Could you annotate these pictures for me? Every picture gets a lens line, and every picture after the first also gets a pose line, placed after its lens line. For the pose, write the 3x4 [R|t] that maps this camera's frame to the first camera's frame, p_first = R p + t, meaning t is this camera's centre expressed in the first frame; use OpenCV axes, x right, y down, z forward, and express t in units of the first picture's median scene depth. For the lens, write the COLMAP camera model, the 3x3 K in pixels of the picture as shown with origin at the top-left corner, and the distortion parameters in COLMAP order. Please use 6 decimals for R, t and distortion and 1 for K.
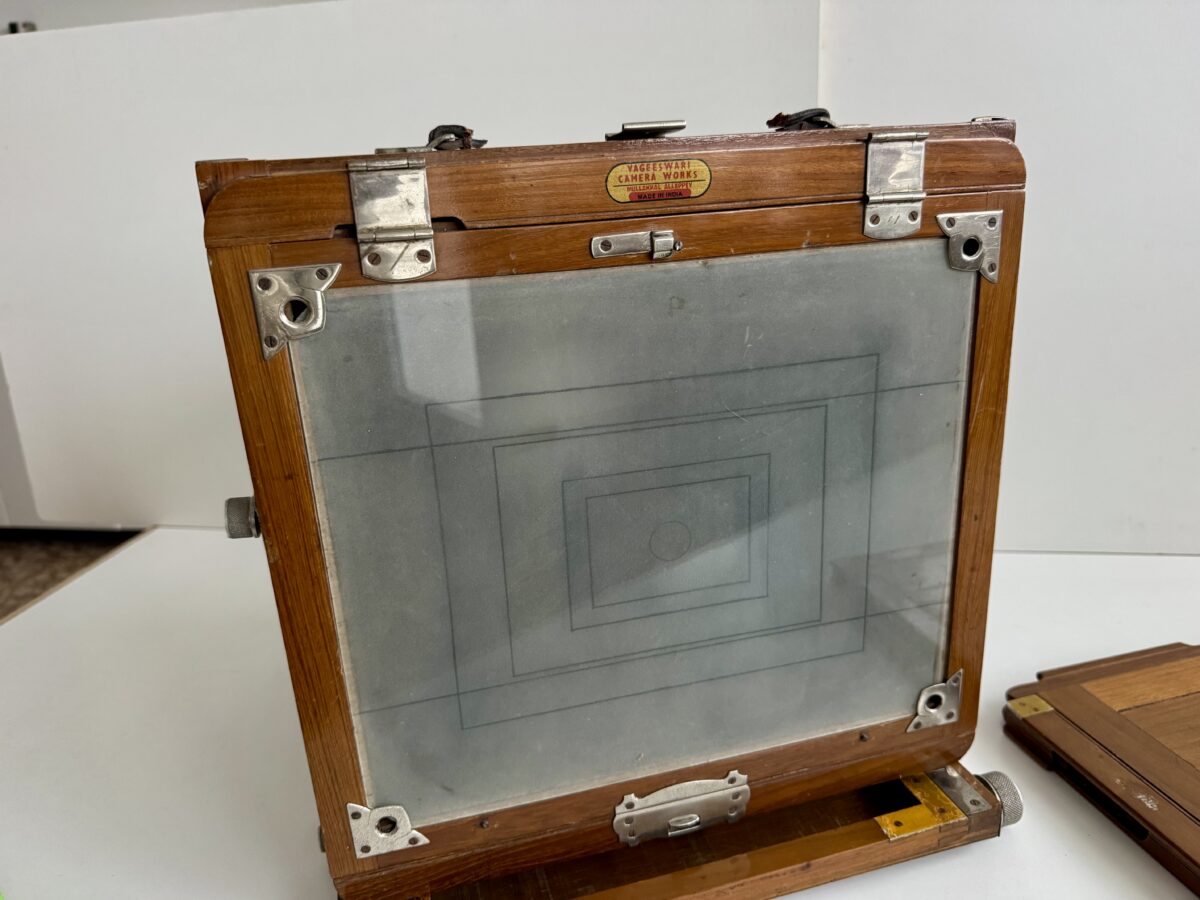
lens RADIAL K [[865.1, 0, 610.4], [0, 865.1, 445.4], [0, 0, 1]] dist [0.007405, -0.008734]
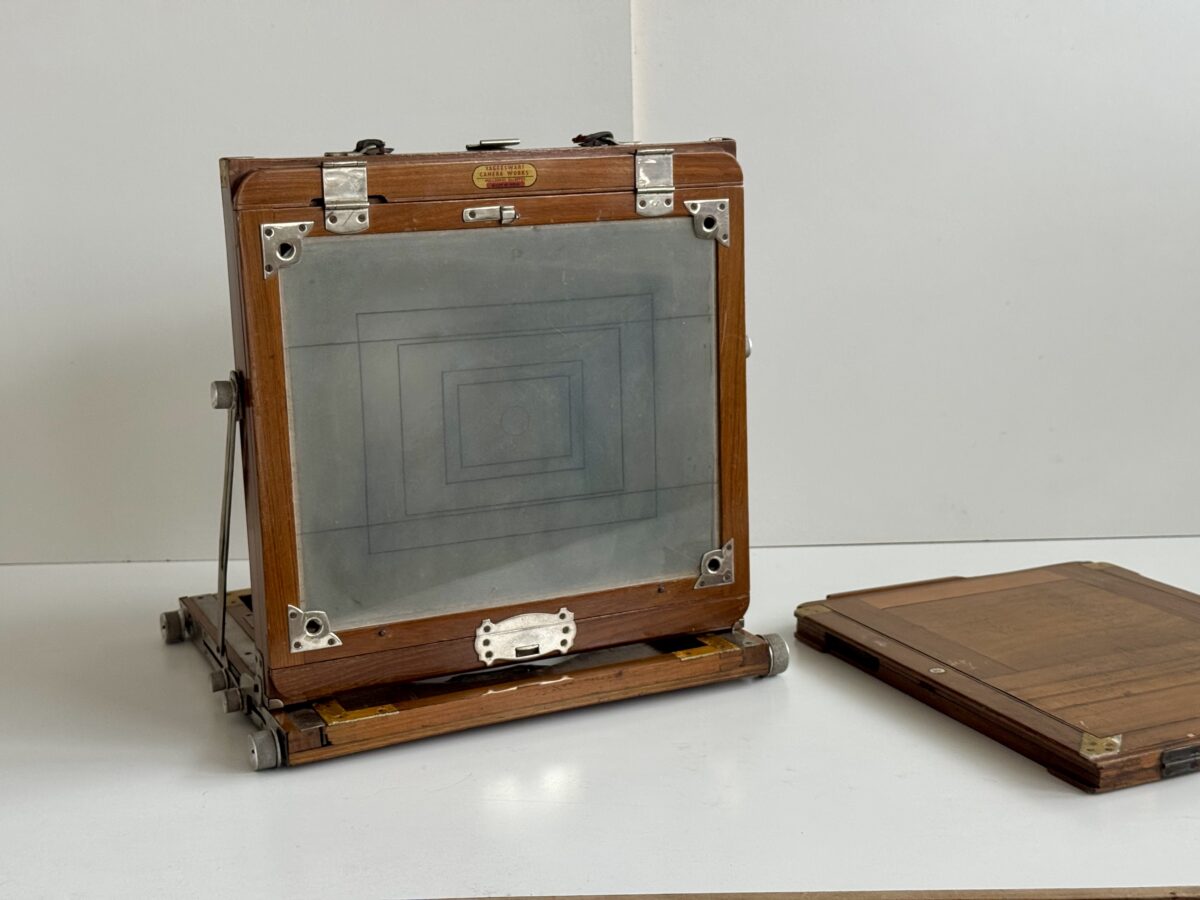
lens RADIAL K [[1701.0, 0, 600.2], [0, 1701.0, 447.7], [0, 0, 1]] dist [0.135929, 0.000000]
pose [[0.986964, -0.008188, 0.160733, -0.248613], [0.030492, 0.990131, -0.136791, 0.554175], [-0.158026, 0.139909, 0.977473, -1.802194]]
